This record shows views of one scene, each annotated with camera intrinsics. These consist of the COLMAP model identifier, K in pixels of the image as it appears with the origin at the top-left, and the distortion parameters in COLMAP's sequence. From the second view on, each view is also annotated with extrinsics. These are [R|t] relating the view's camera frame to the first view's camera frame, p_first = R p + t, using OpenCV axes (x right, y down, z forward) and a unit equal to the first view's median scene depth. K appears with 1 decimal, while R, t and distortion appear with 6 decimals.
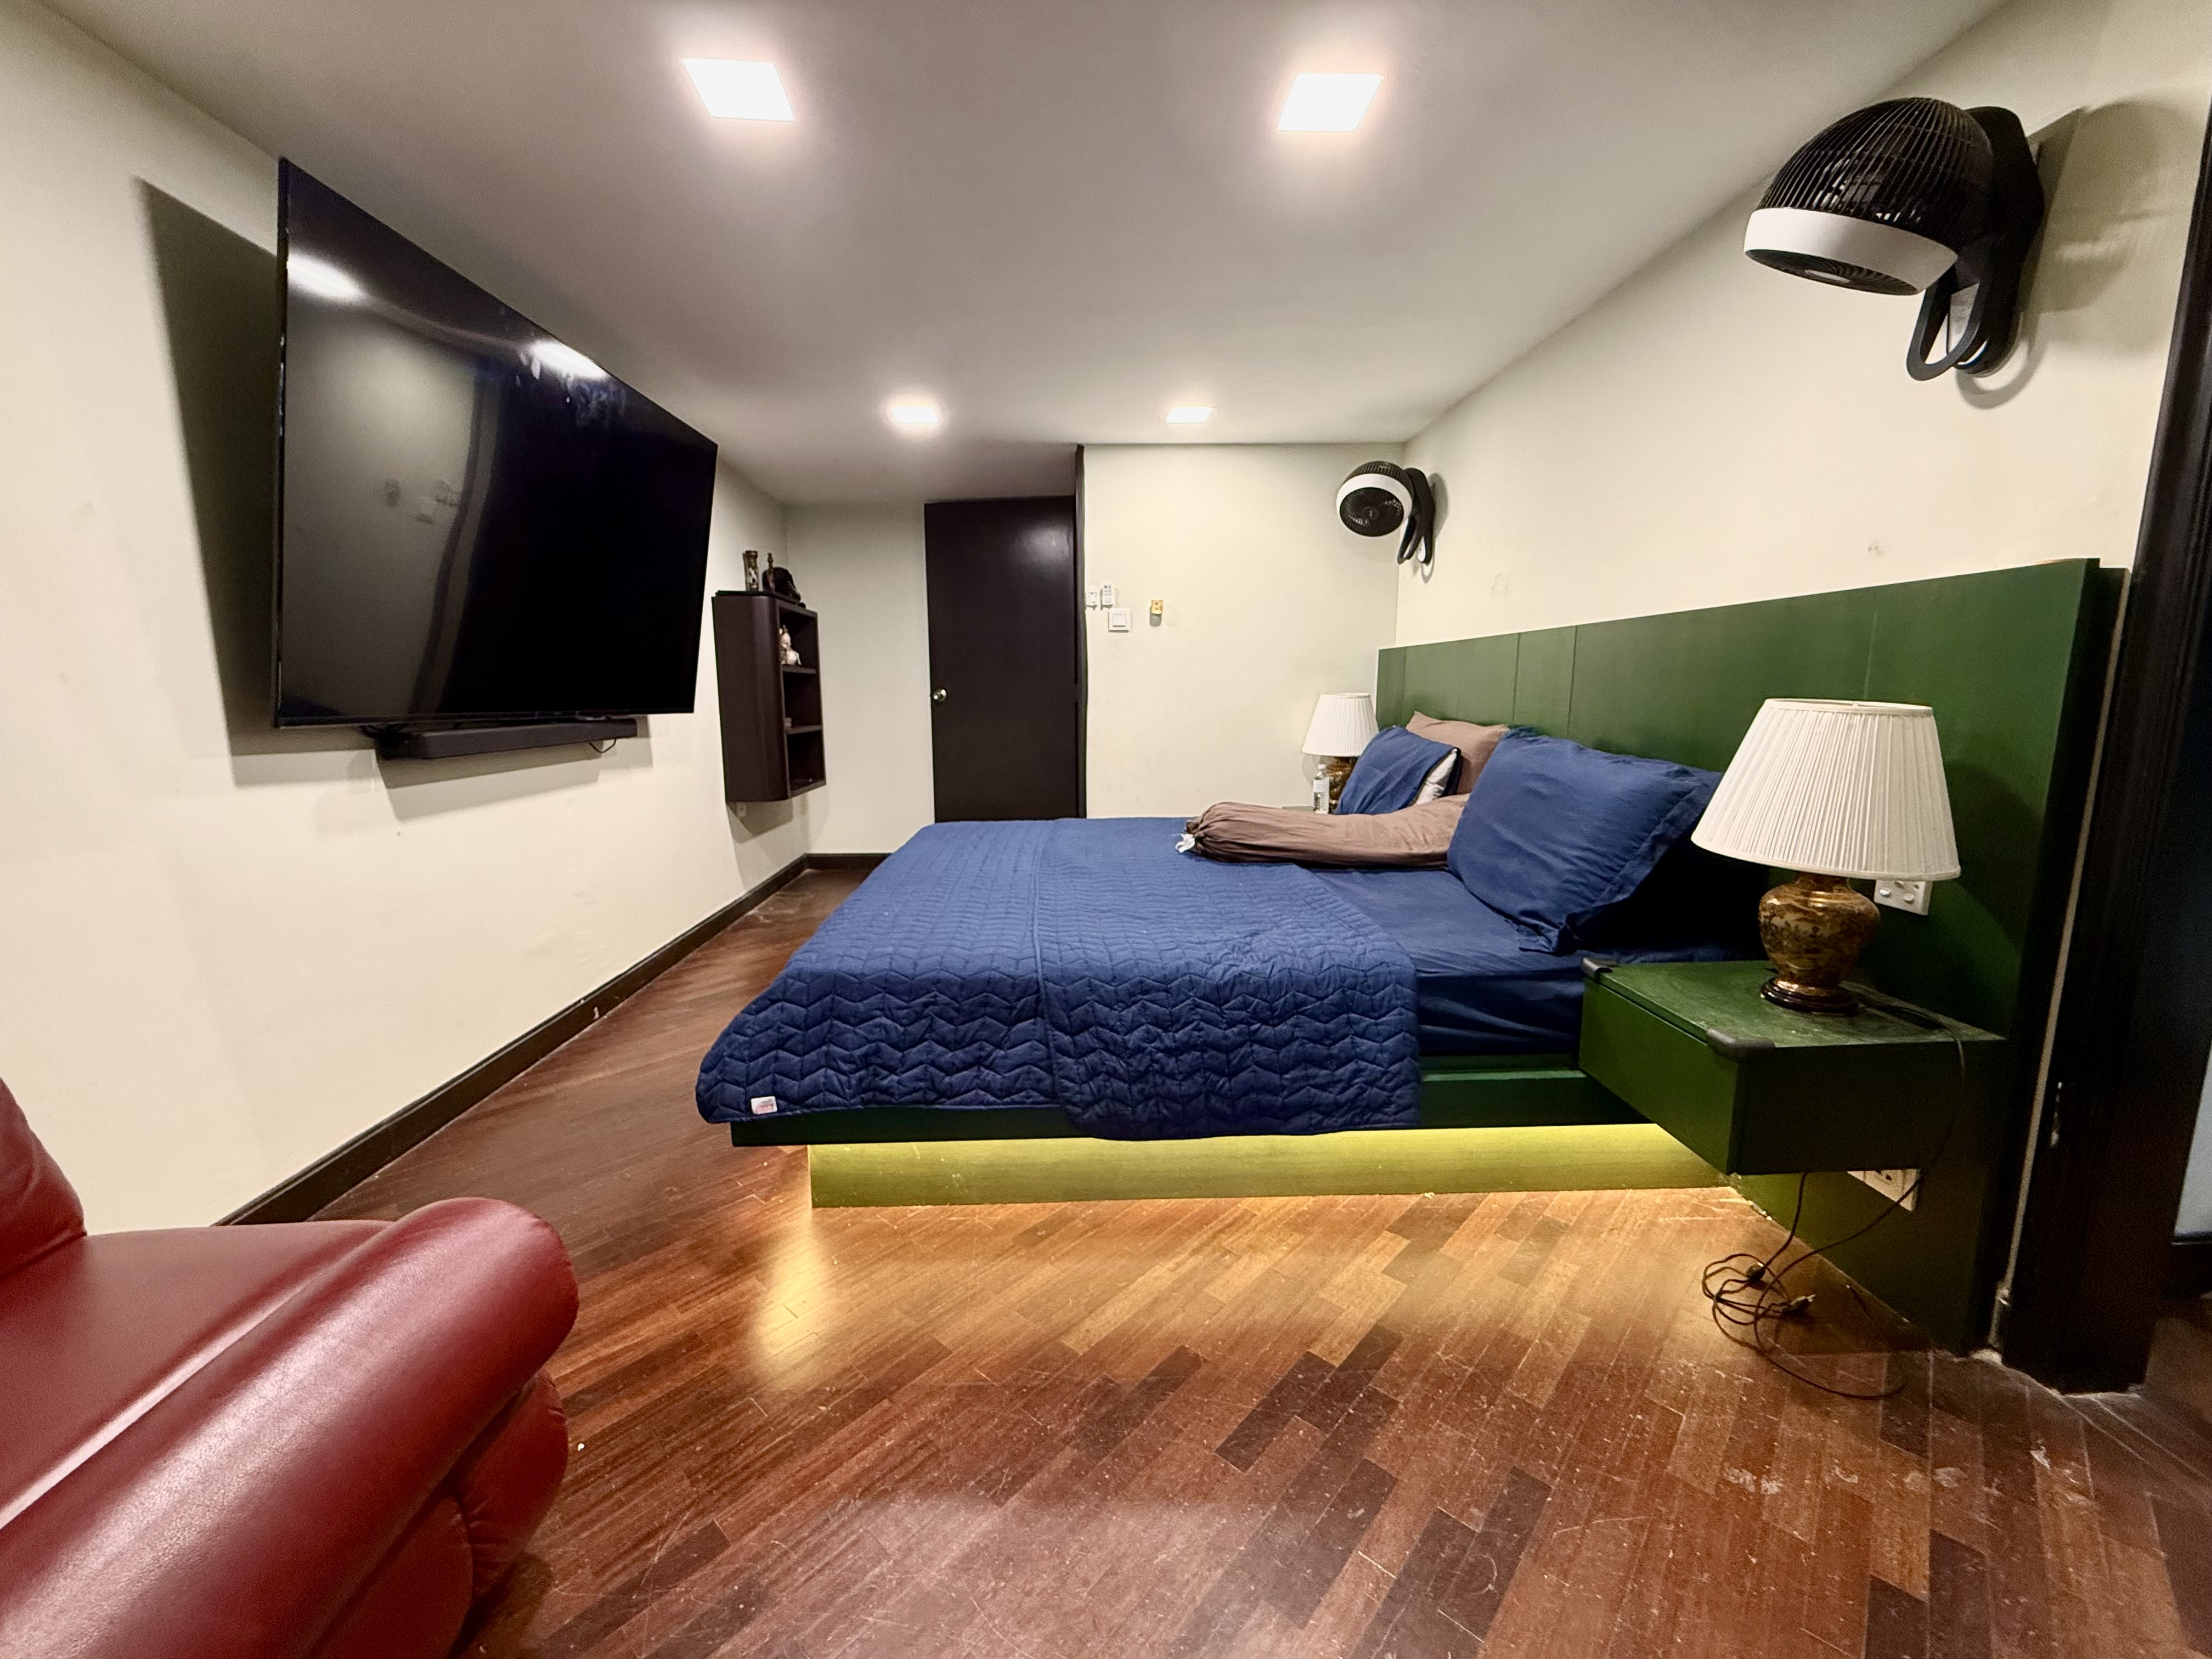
lens RADIAL K [[885.7, 0, 1096.3], [0, 885.7, 829.8], [0, 0, 1]] dist [-0.003219, 0.000108]
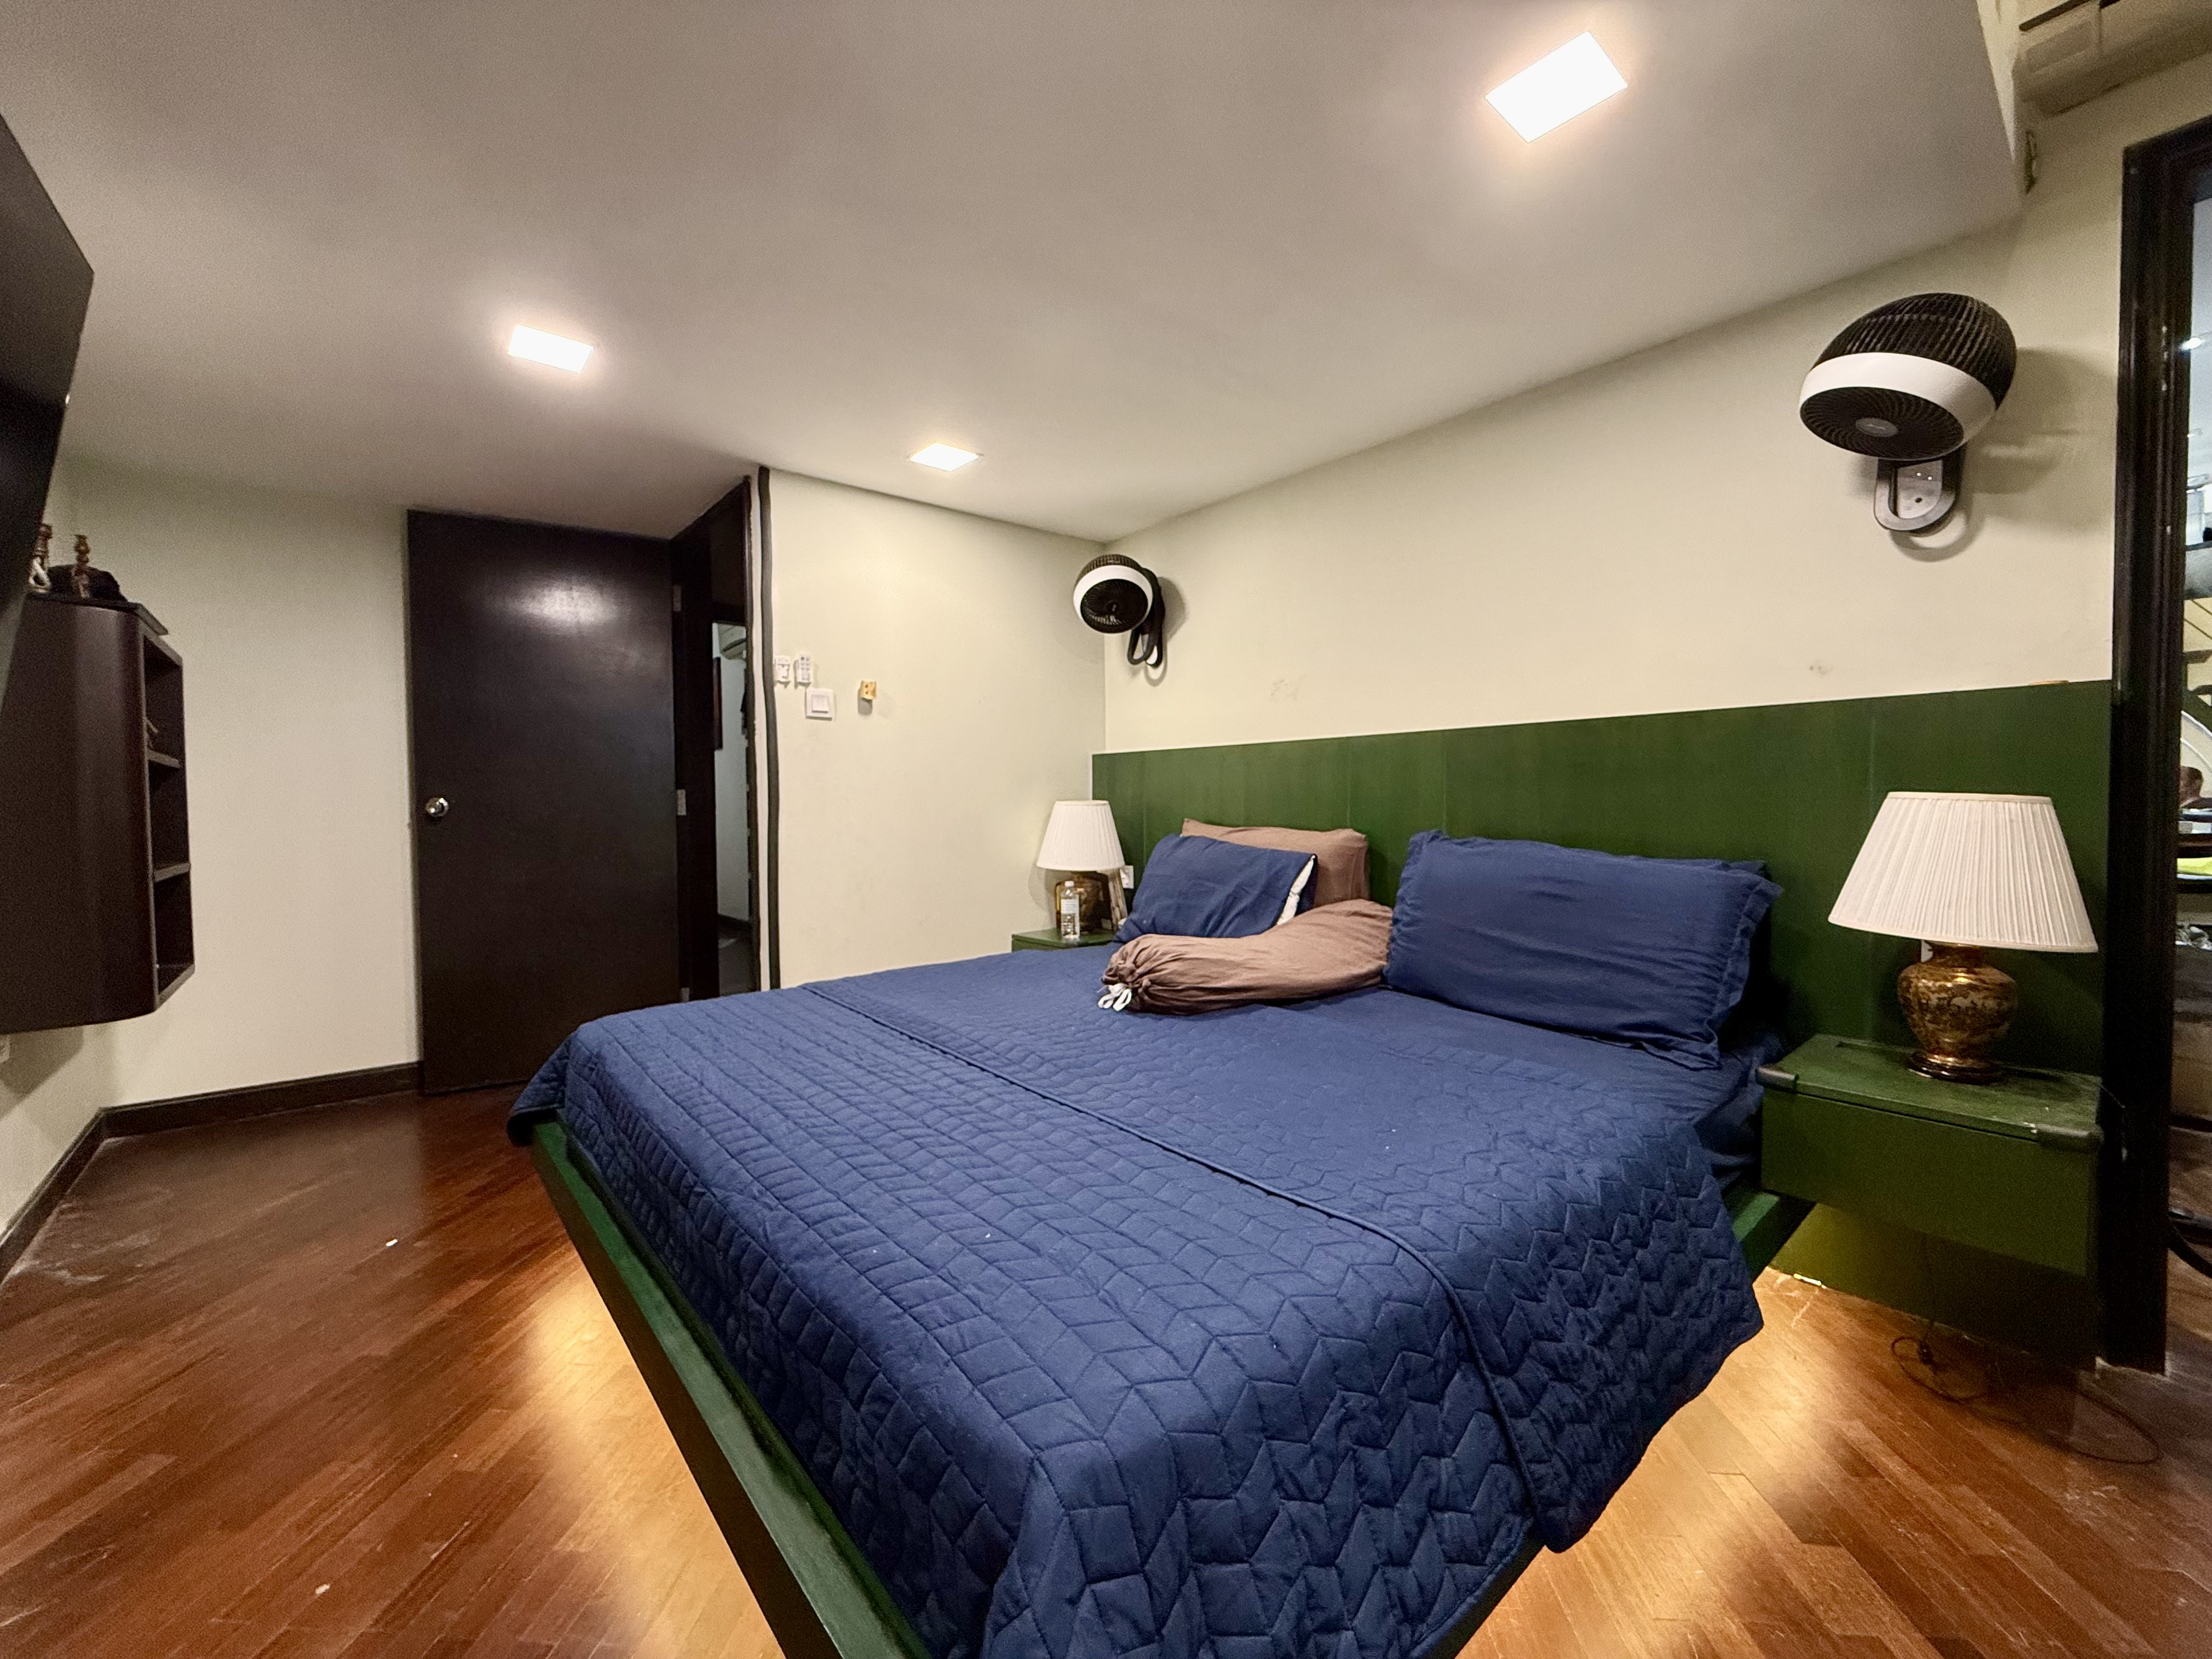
lens RADIAL K [[885.7, 0, 1107.7], [0, 885.7, 831.3], [0, 0, 1]] dist [-0.003219, 0.000108]
pose [[0.785269, -0.020917, 0.618802, -0.362580], [0.100583, 0.990463, -0.094162, -0.053758], [-0.610930, 0.136183, 0.779883, 0.422414]]
